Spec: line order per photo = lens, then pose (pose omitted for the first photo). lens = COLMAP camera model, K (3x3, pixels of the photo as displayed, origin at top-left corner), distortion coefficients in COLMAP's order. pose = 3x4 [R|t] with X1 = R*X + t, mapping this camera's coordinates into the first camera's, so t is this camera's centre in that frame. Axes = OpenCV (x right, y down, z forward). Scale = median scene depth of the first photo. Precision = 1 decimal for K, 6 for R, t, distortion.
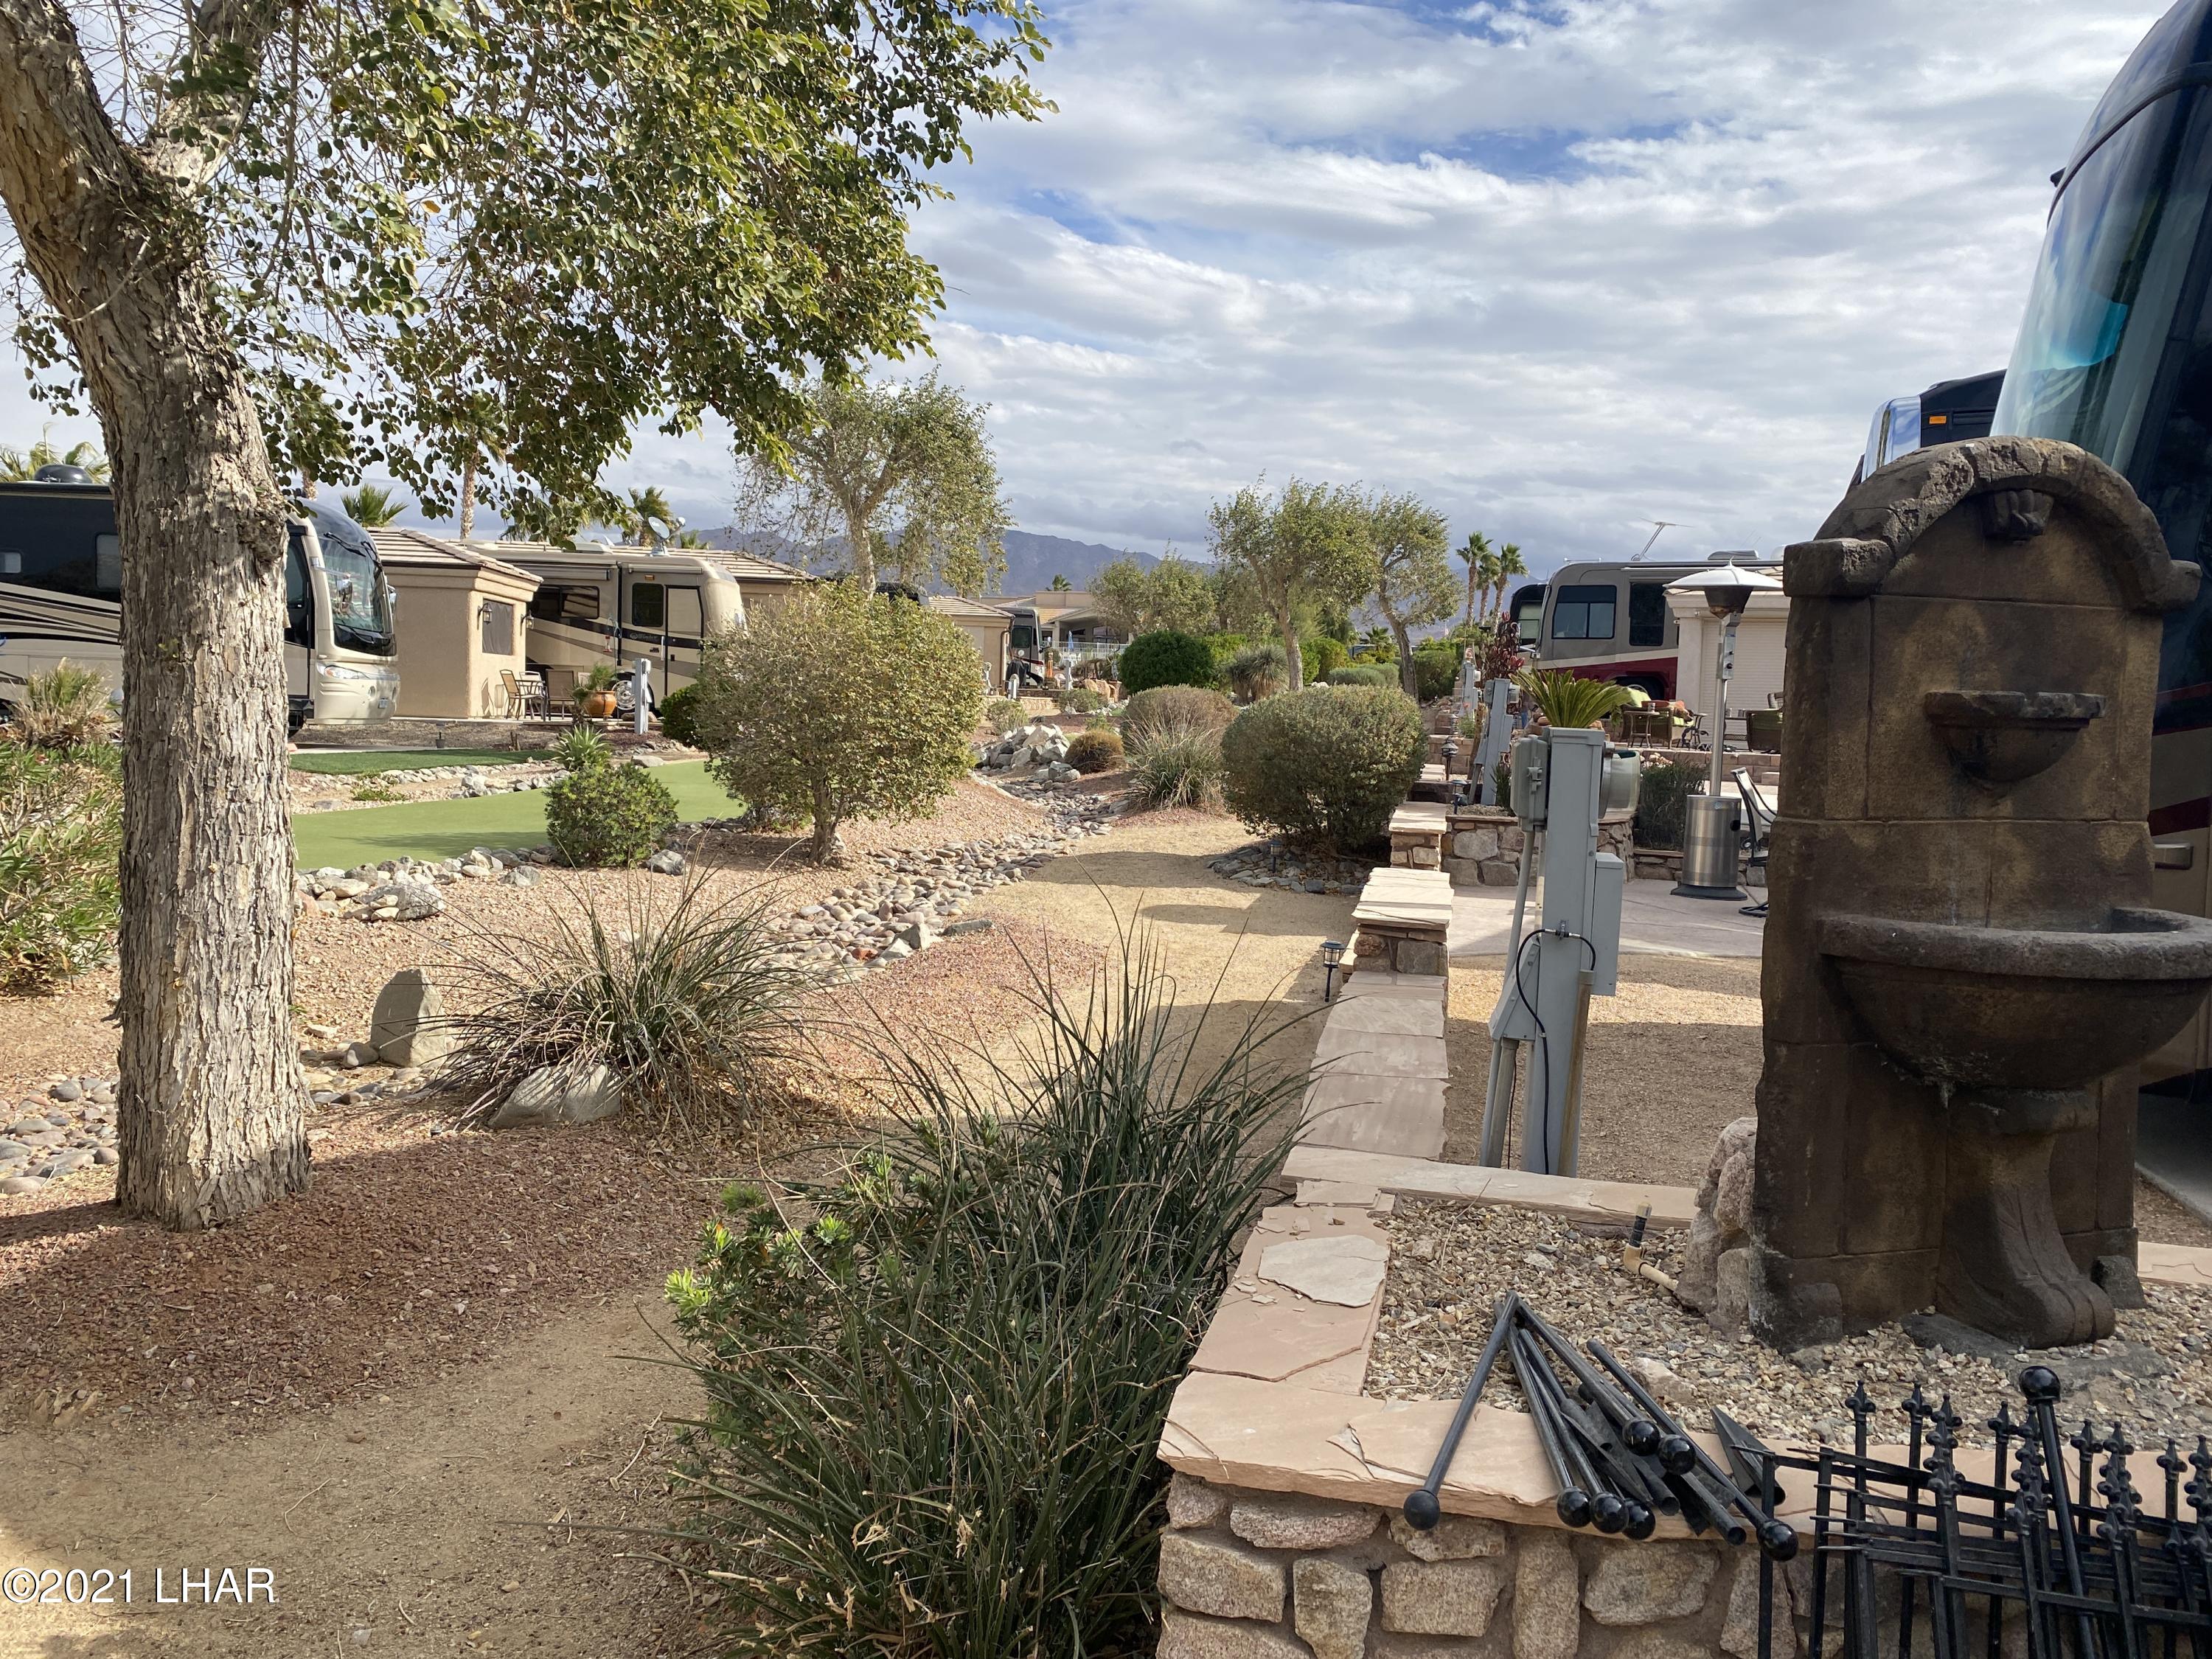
lens RADIAL K [[1670.8, 0, 1108.6], [0, 1670.8, 819.9], [0, 0, 1]] dist [0.052671, -0.035422]
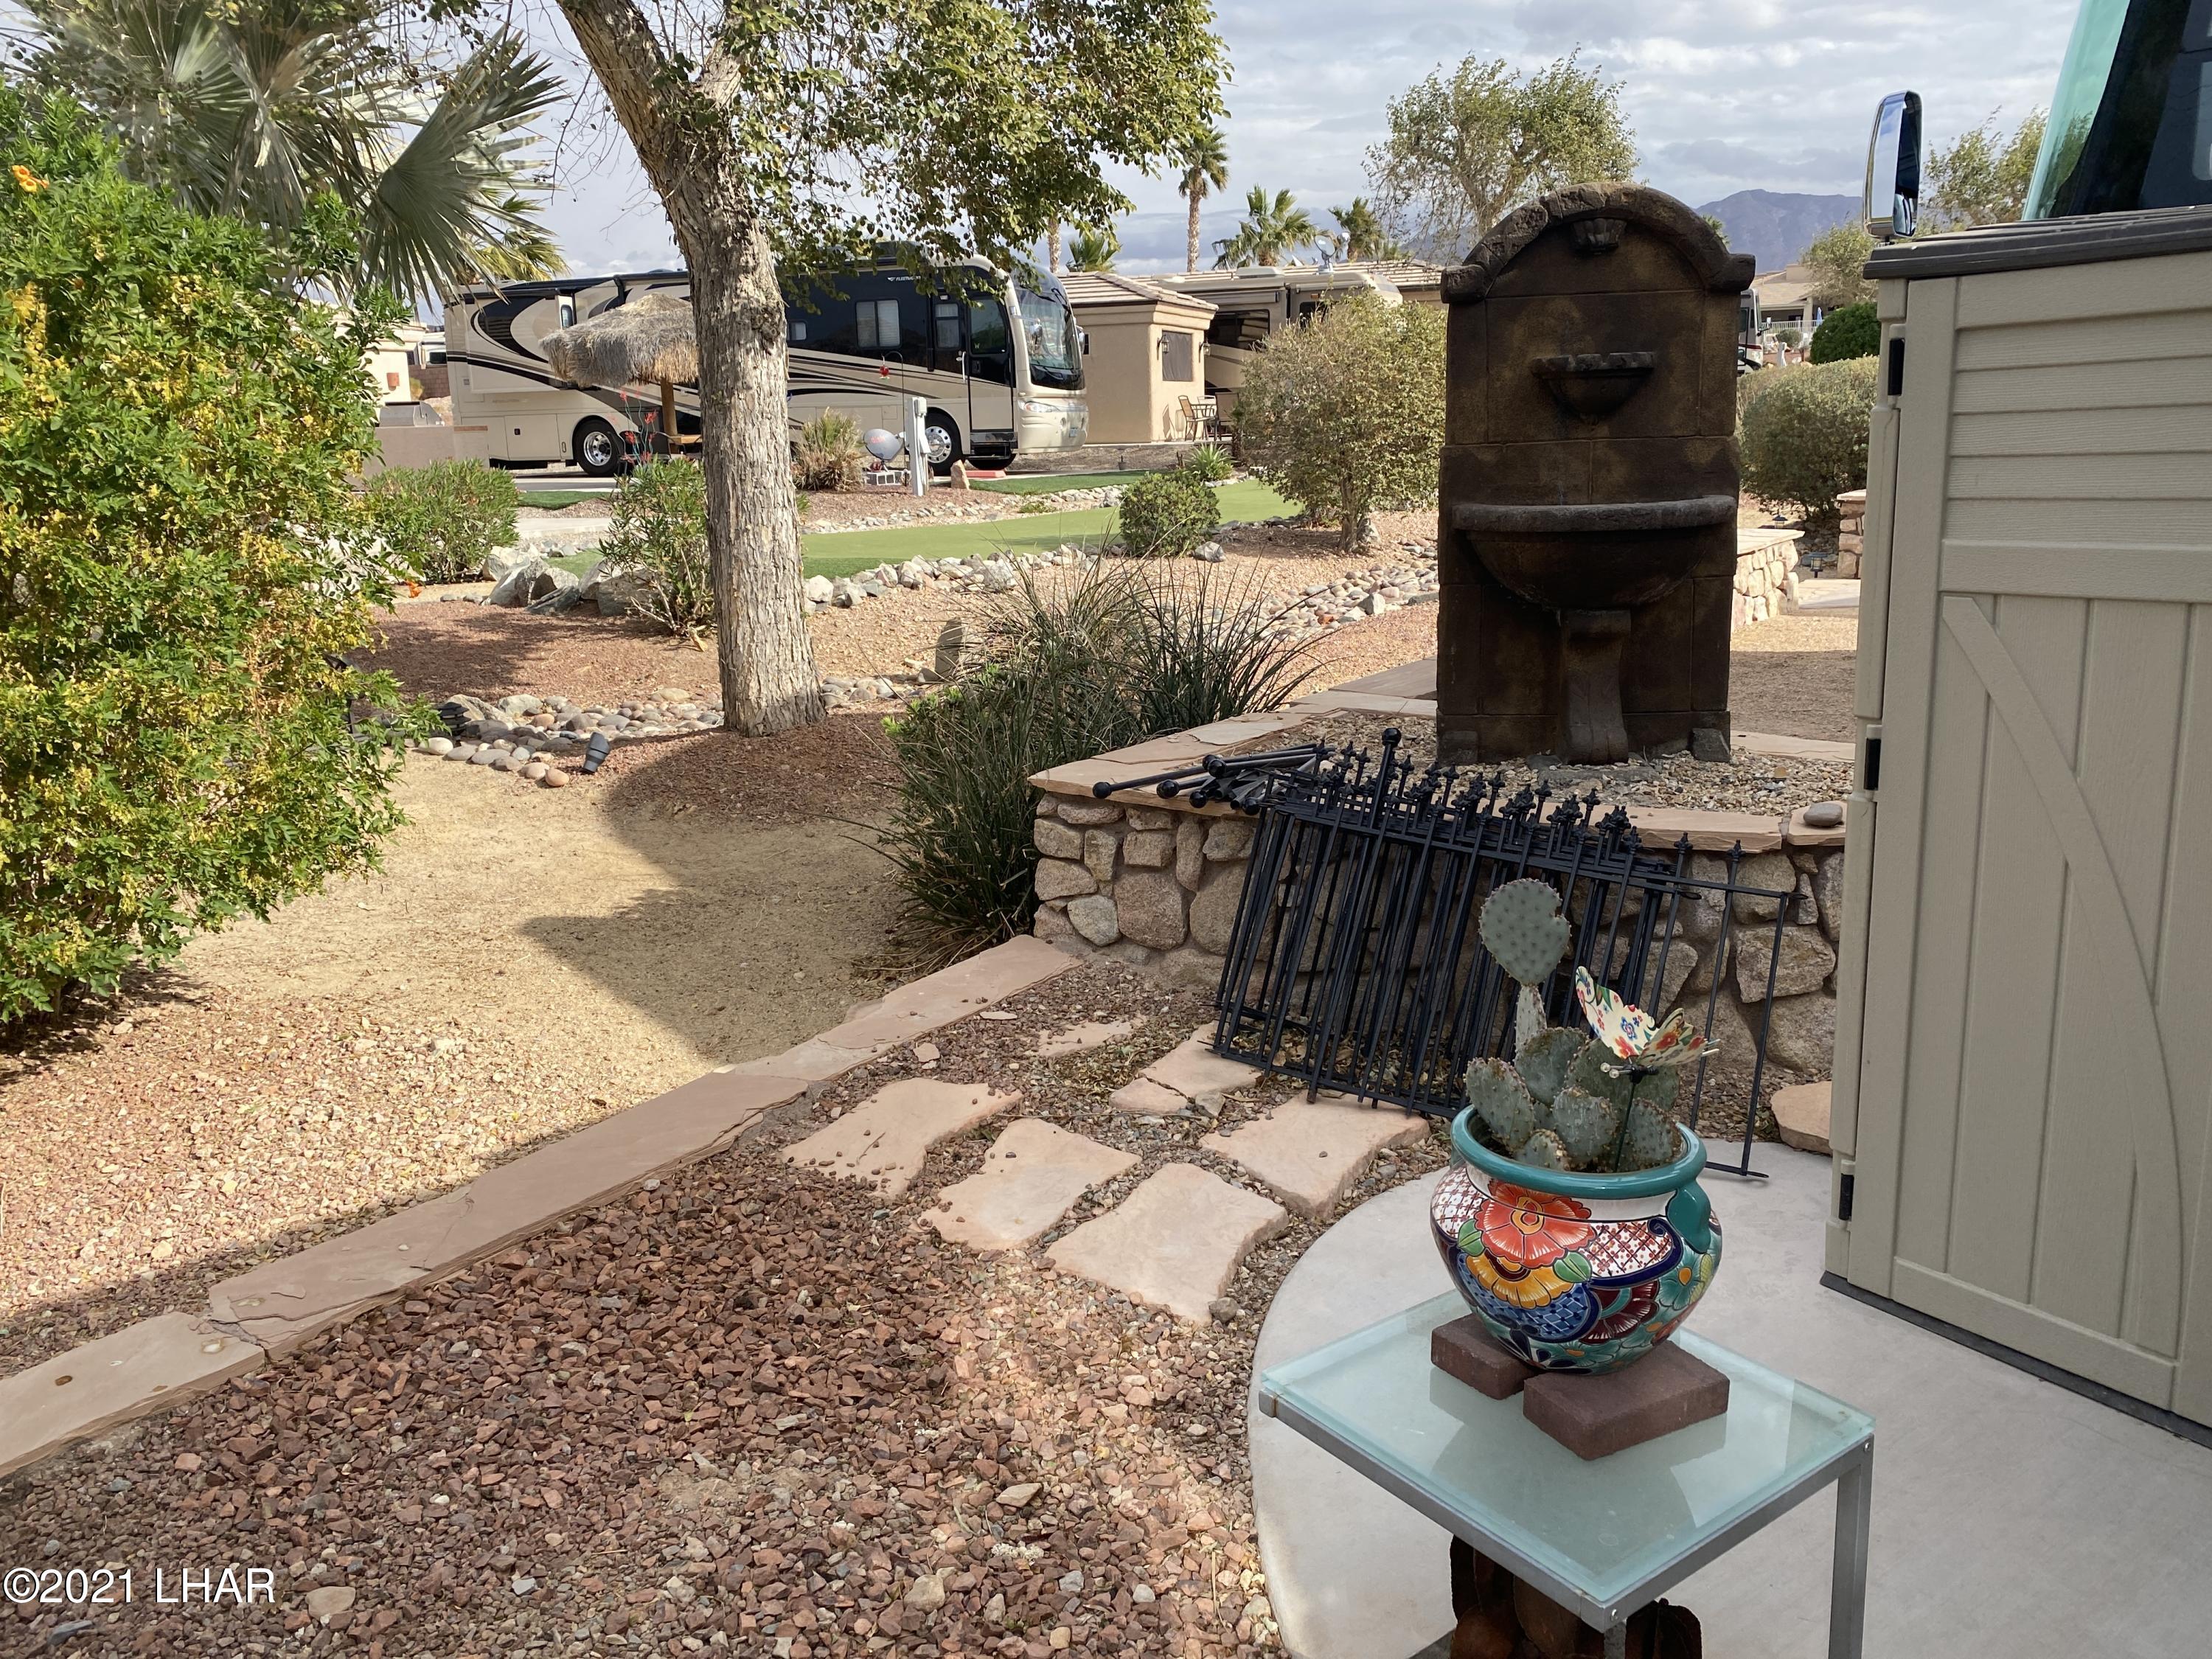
lens RADIAL K [[1670.8, 0, 1108.6], [0, 1670.8, 819.9], [0, 0, 1]] dist [0.052671, -0.035422]
pose [[0.908782, 0.042766, -0.415075, 0.183937], [0.027188, 0.986552, 0.161173, 0.019838], [0.416385, -0.157756, 0.895397, -0.148693]]
